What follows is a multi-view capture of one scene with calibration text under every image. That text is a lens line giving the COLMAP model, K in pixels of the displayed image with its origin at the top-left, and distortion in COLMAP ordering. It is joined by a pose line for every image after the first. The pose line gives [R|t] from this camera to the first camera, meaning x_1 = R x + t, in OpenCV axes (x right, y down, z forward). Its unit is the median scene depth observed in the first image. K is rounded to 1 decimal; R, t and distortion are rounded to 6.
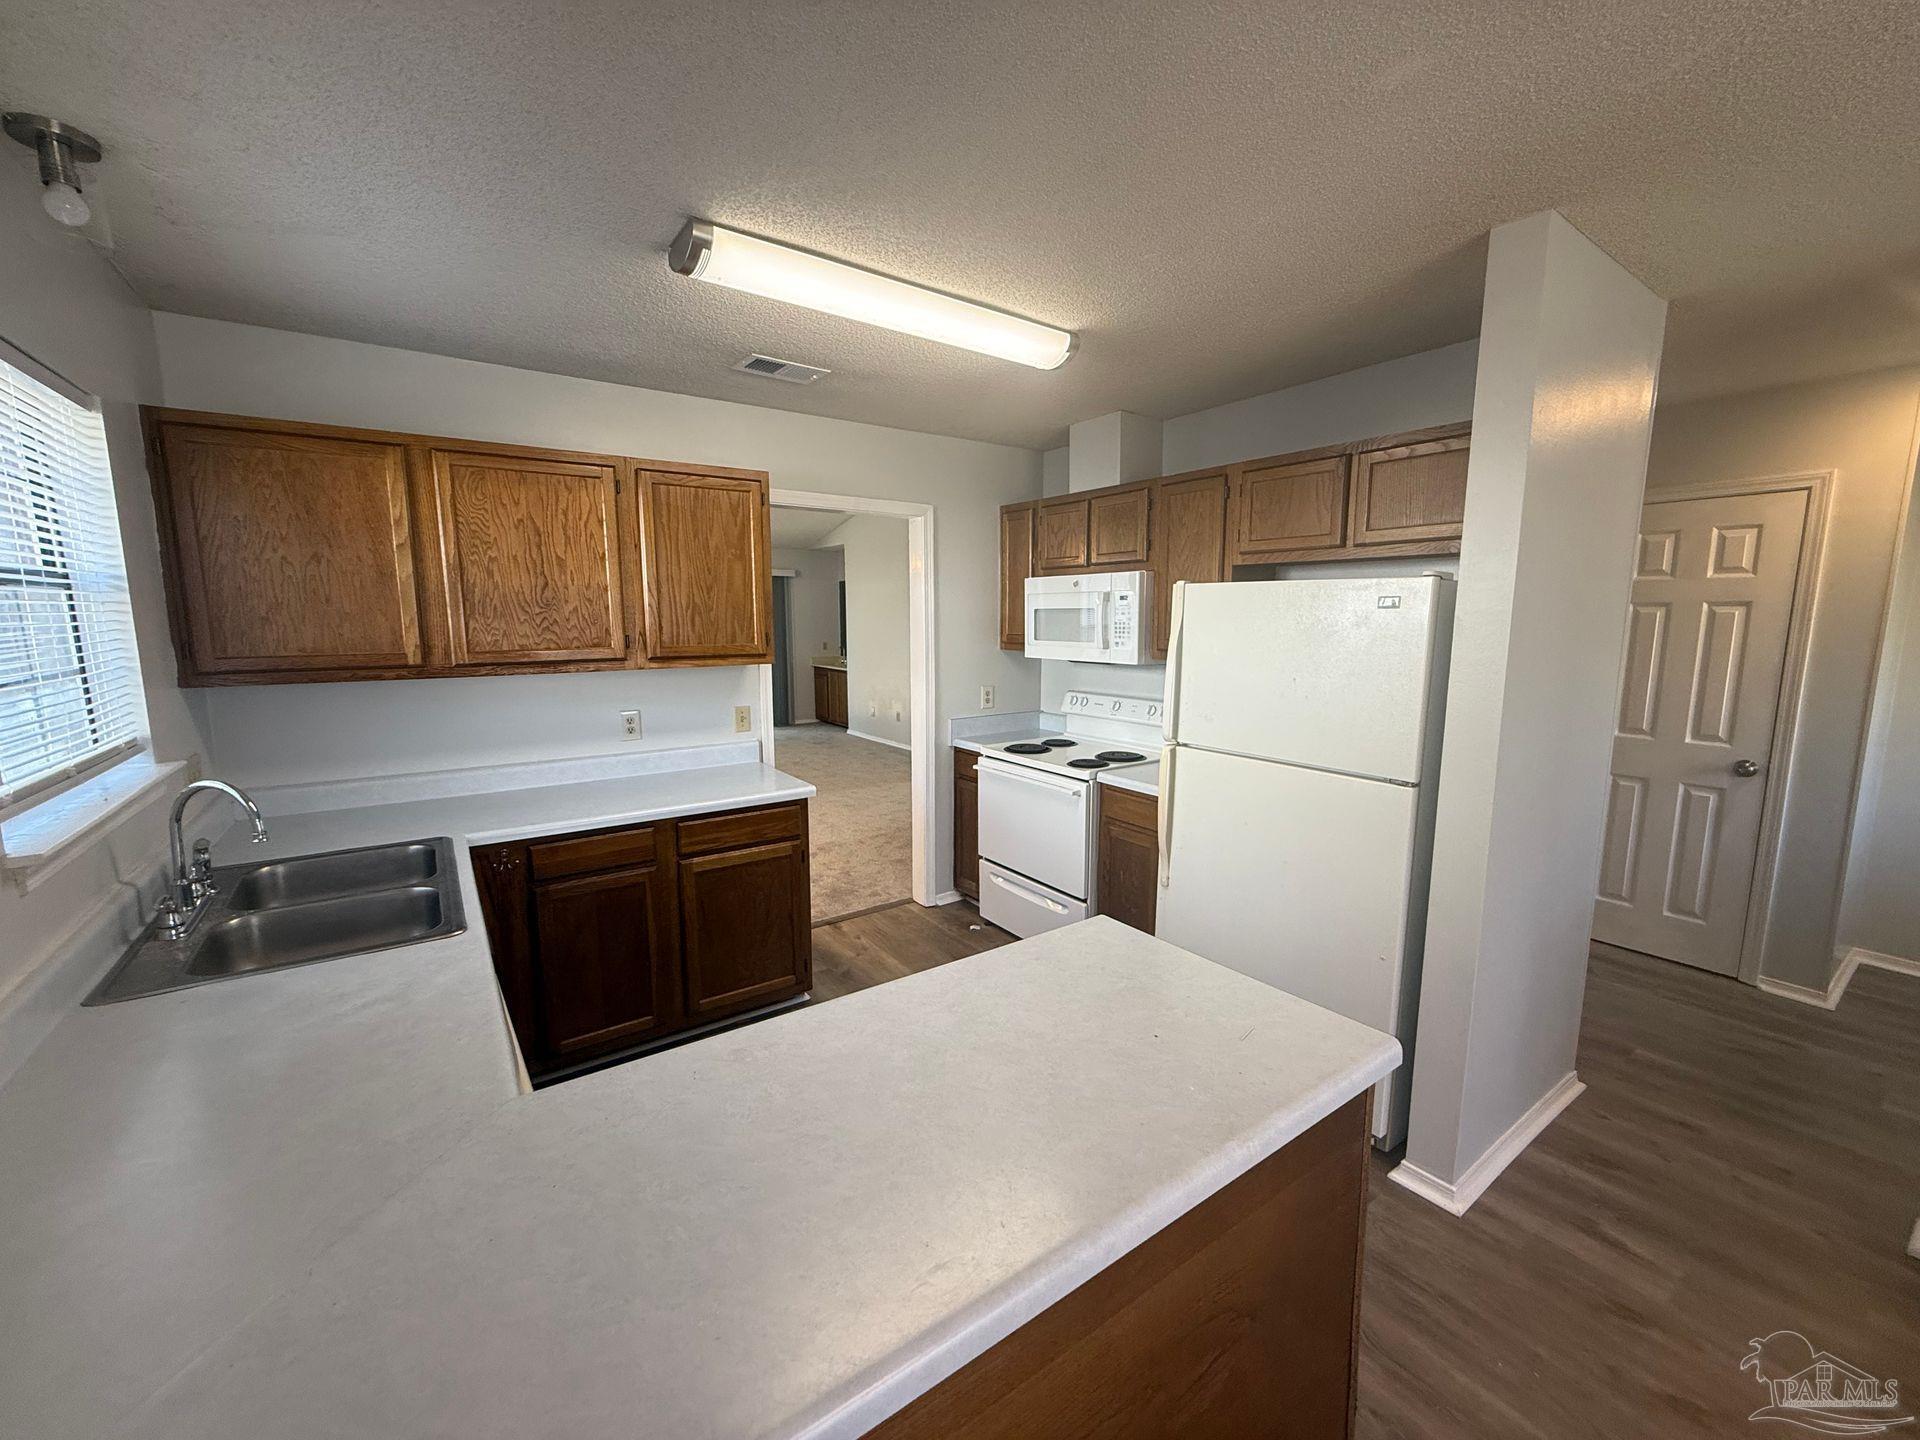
lens RADIAL K [[756.3, 0, 956.8], [0, 756.3, 719.9], [0, 0, 1]] dist [-0.002068, -0.000794]
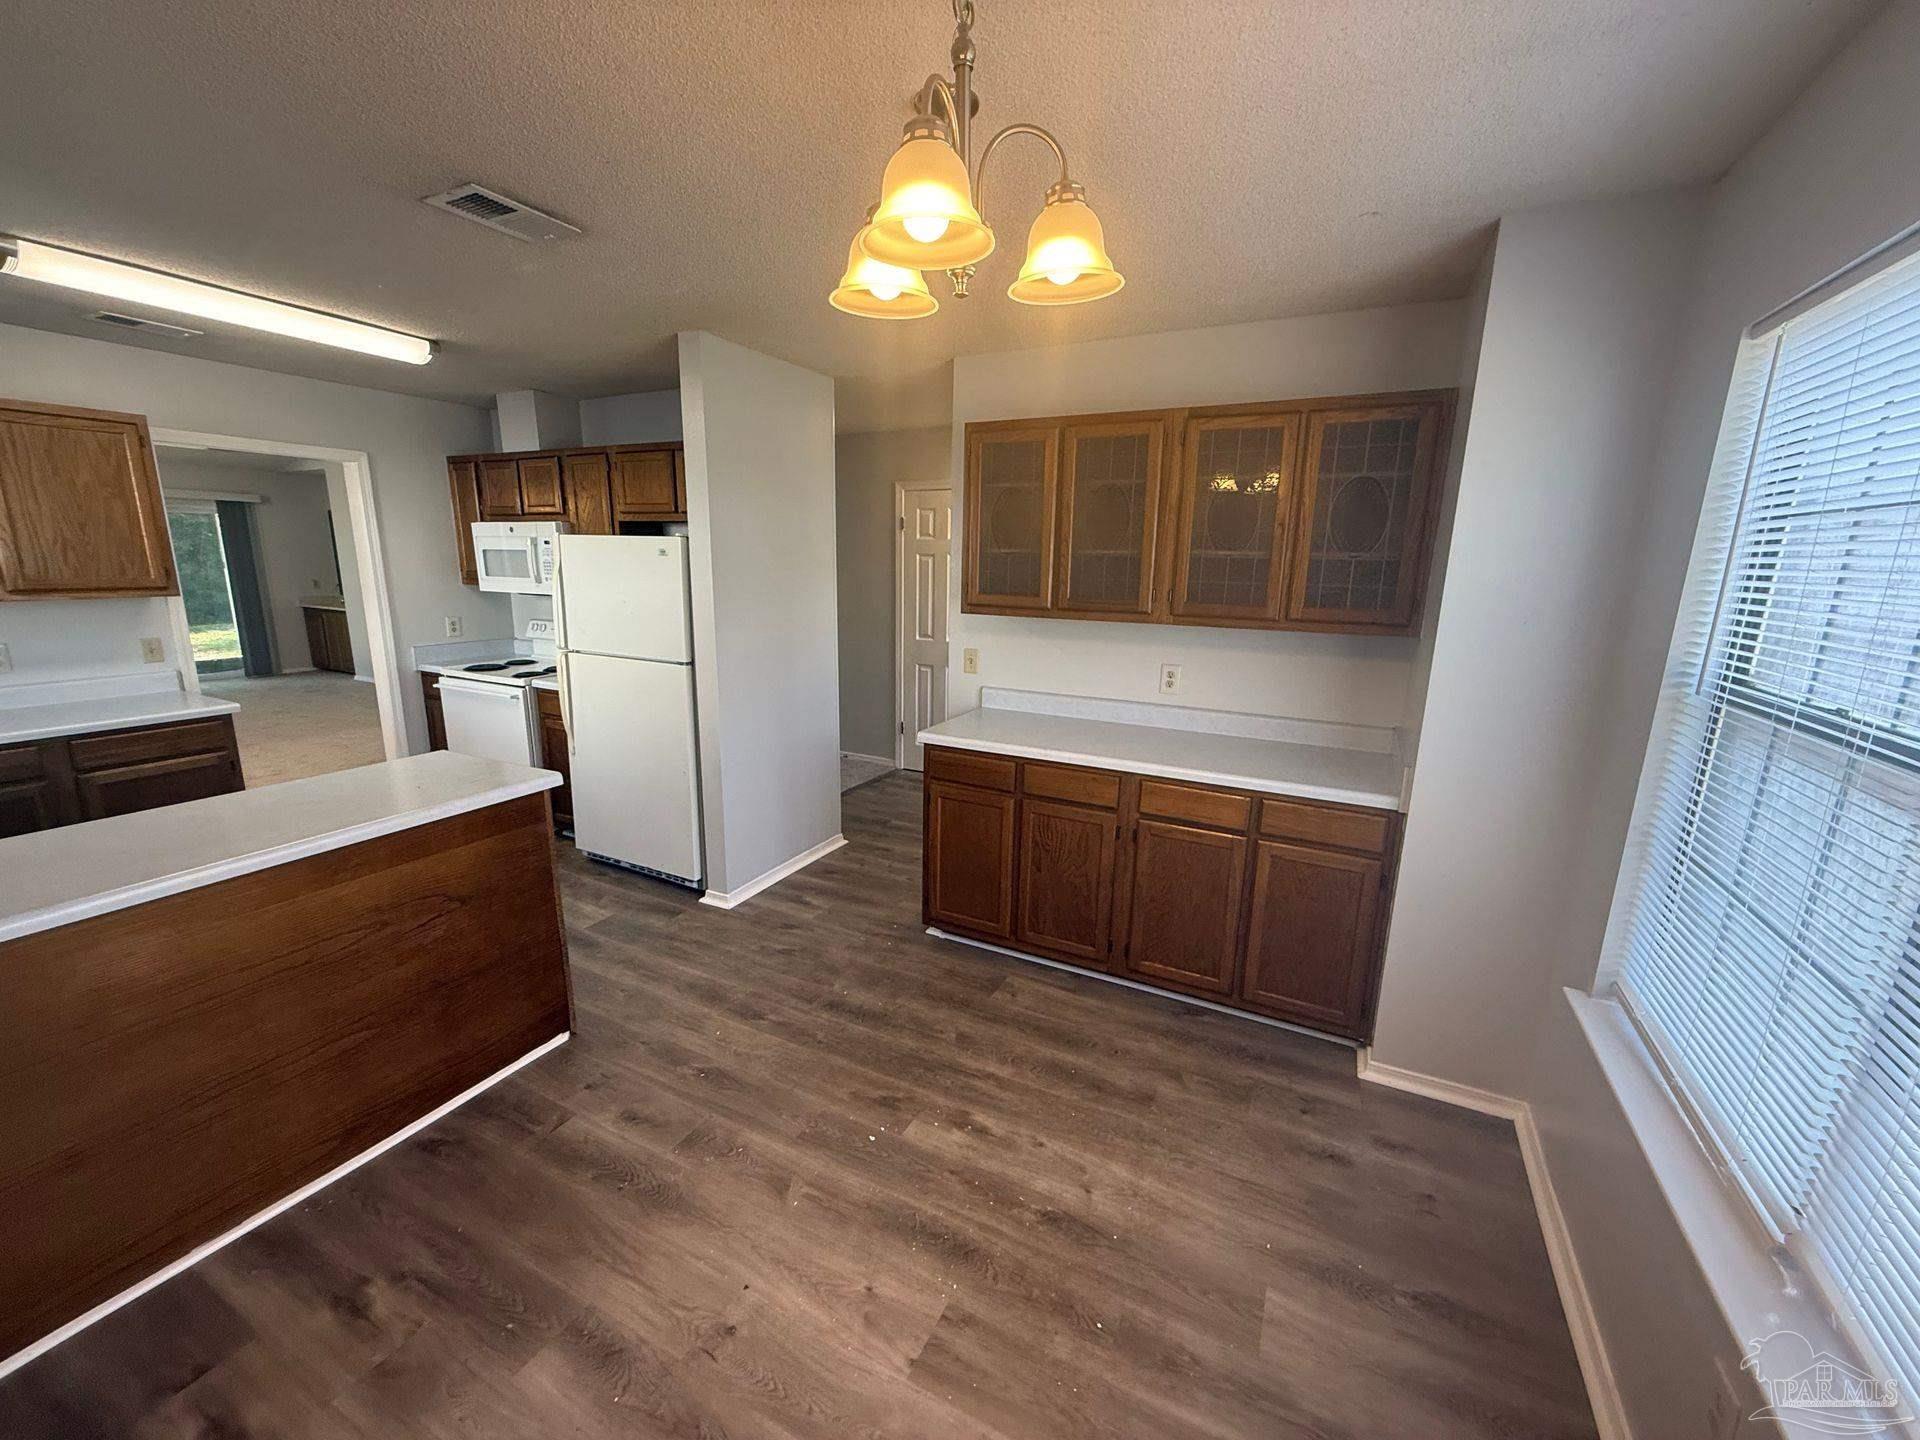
lens RADIAL K [[756.3, 0, 959.2], [0, 756.3, 721.9], [0, 0, 1]] dist [-0.002068, -0.000794]
pose [[0.882635, -0.082833, 0.462703, 0.212902], [0.045552, 0.994791, 0.091193, 0.052990], [-0.467846, -0.059413, 0.881811, -0.451479]]
